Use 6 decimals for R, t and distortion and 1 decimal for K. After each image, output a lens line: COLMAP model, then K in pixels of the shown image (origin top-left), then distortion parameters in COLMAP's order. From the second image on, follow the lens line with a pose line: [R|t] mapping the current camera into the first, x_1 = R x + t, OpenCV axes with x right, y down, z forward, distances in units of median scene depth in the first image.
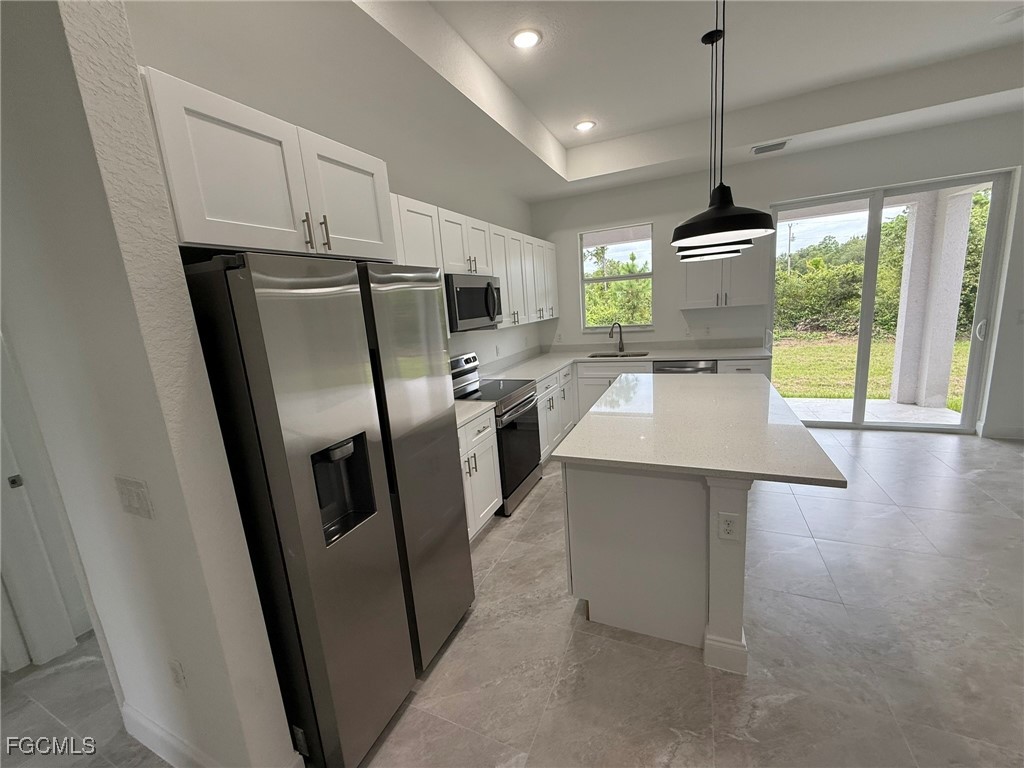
lens RADIAL K [[408.9, 0, 510.8], [0, 408.9, 383.7], [0, 0, 1]] dist [0.000020, 0.000248]
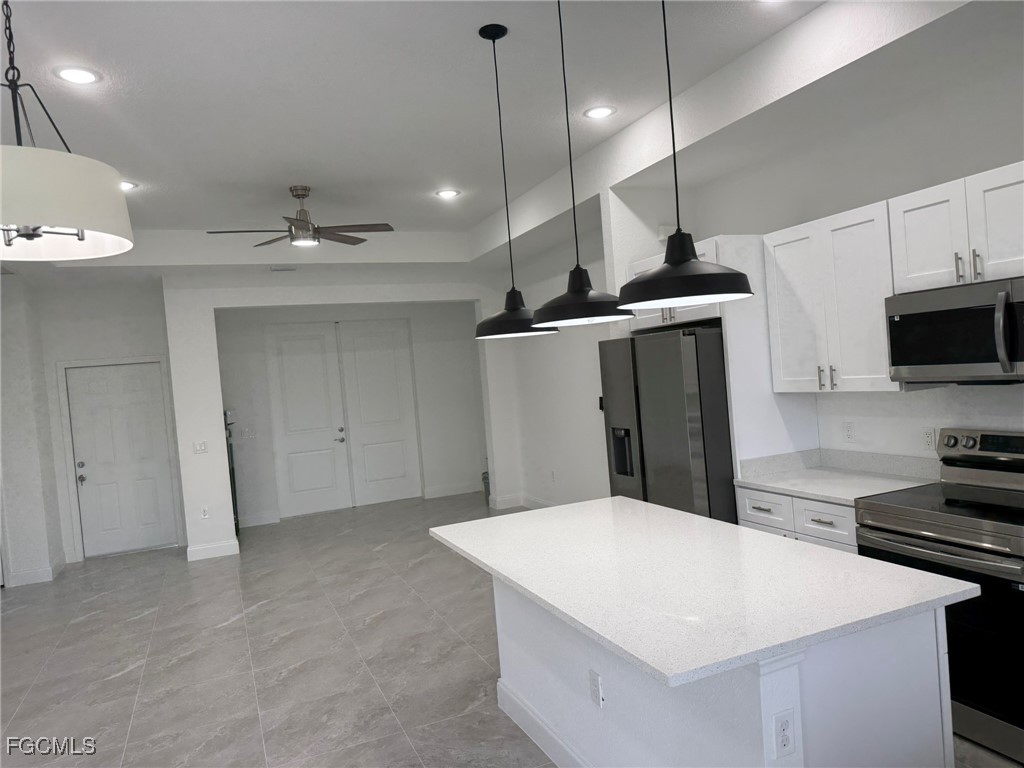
lens RADIAL K [[718.0, 0, 520.7], [0, 718.0, 385.9], [0, 0, 1]] dist [0.034482, -0.037245]
pose [[-0.663074, 0.153731, -0.732598, 0.678674], [-0.008296, 0.977115, 0.212550, -0.222803], [0.748508, 0.147014, -0.646625, 0.799195]]
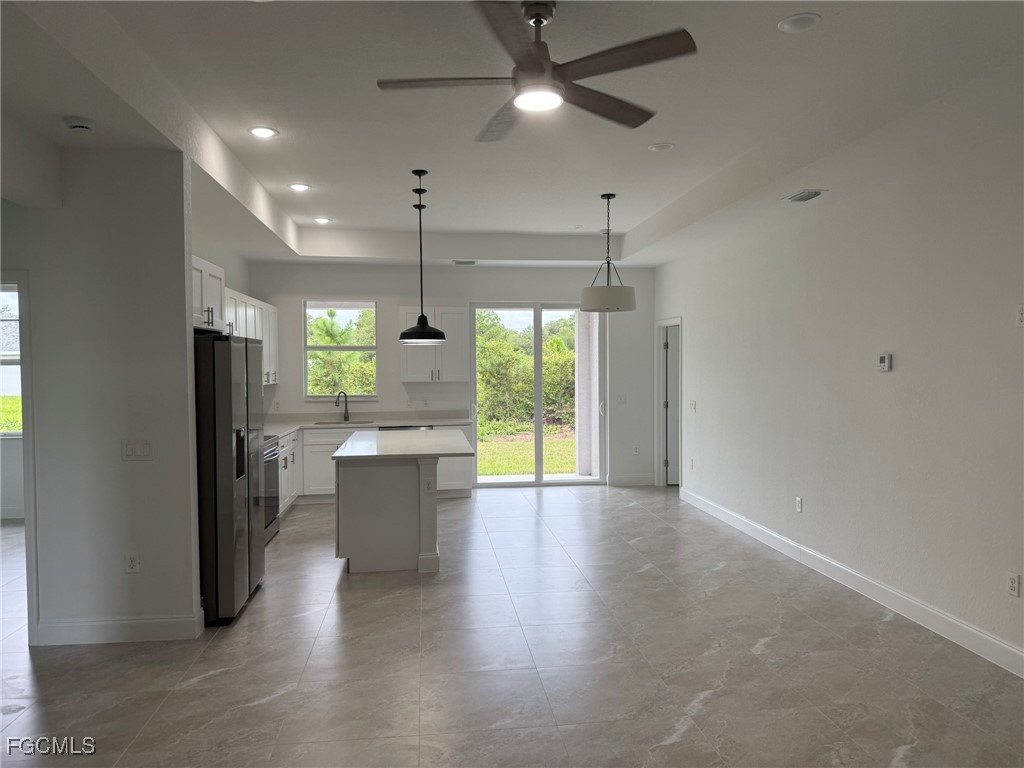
lens RADIAL K [[718.0, 0, 519.7], [0, 718.0, 383.4], [0, 0, 1]] dist [0.034482, -0.037245]
pose [[0.848341, 0.059580, 0.526088, -0.311380], [0.040651, 0.983385, -0.176920, 0.165978], [-0.527888, 0.171474, 0.831824, -0.723731]]
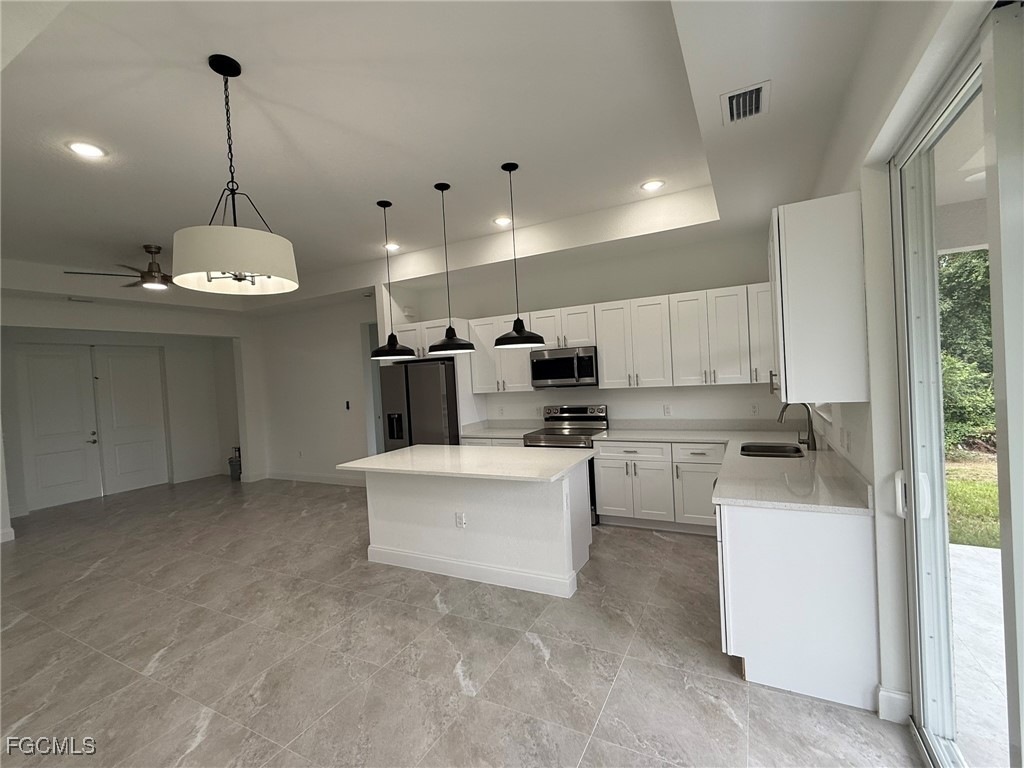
lens RADIAL K [[451.7, 0, 507.1], [0, 451.7, 381.2], [0, 0, 1]] dist [0.002279, -0.000491]
pose [[-0.062467, 0.099411, -0.993084, 0.988004], [-0.129711, 0.985779, 0.106839, -0.198919], [0.989582, 0.135487, -0.048684, 0.604084]]
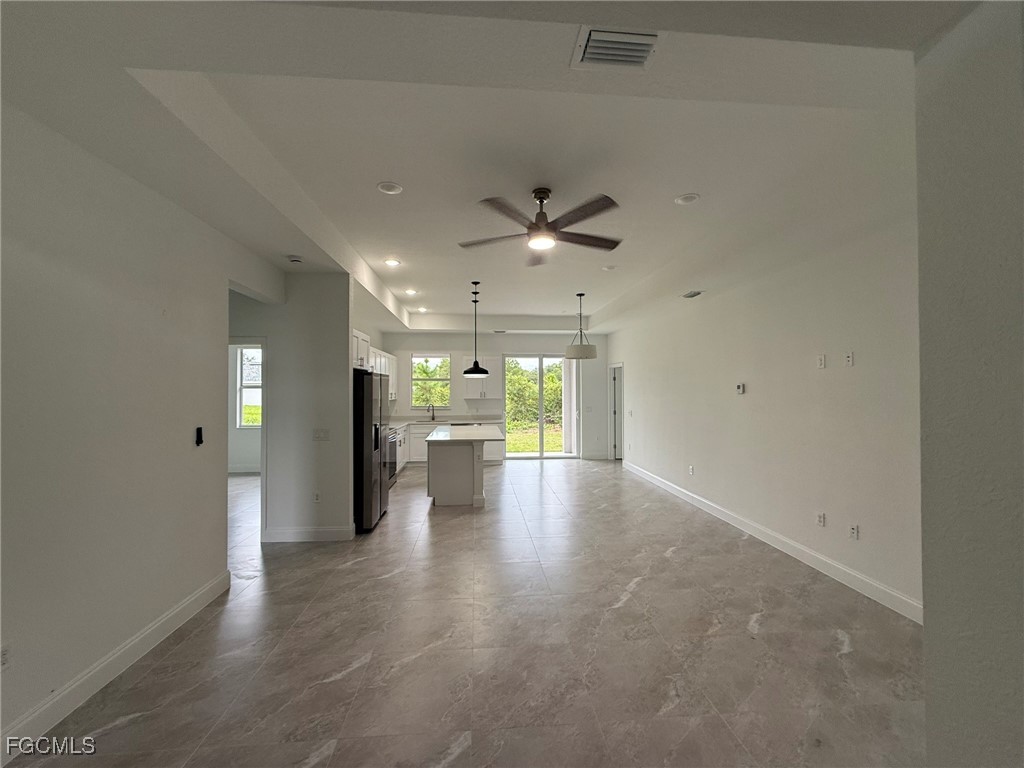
lens RADIAL K [[408.9, 0, 507.5], [0, 408.9, 380.9], [0, 0, 1]] dist [0.000020, 0.000248]
pose [[0.875945, 0.086488, 0.474595, -0.319371], [0.025592, 0.974081, -0.224747, 0.169801], [-0.481732, 0.209012, 0.851028, -0.734283]]
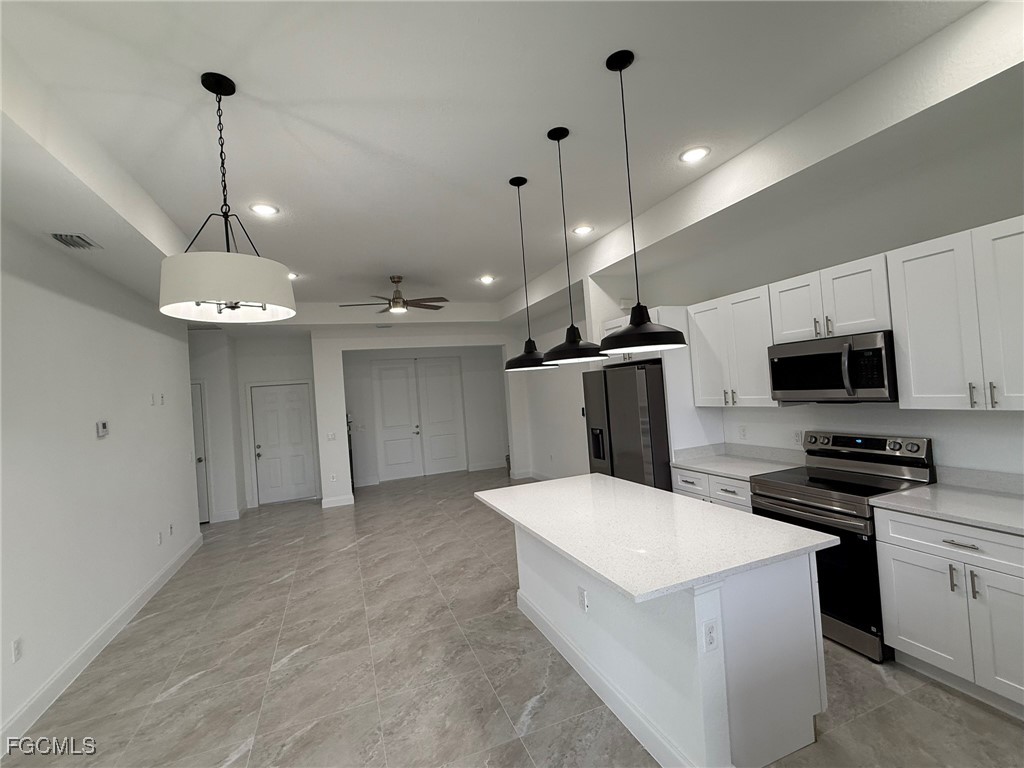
lens RADIAL K [[451.7, 0, 514.2], [0, 451.7, 381.6], [0, 0, 1]] dist [0.002279, -0.000491]
pose [[-0.688236, 0.120757, -0.715367, 0.676803], [-0.009311, 0.984499, 0.175146, -0.224274], [0.725428, 0.127202, -0.676443, 0.788298]]
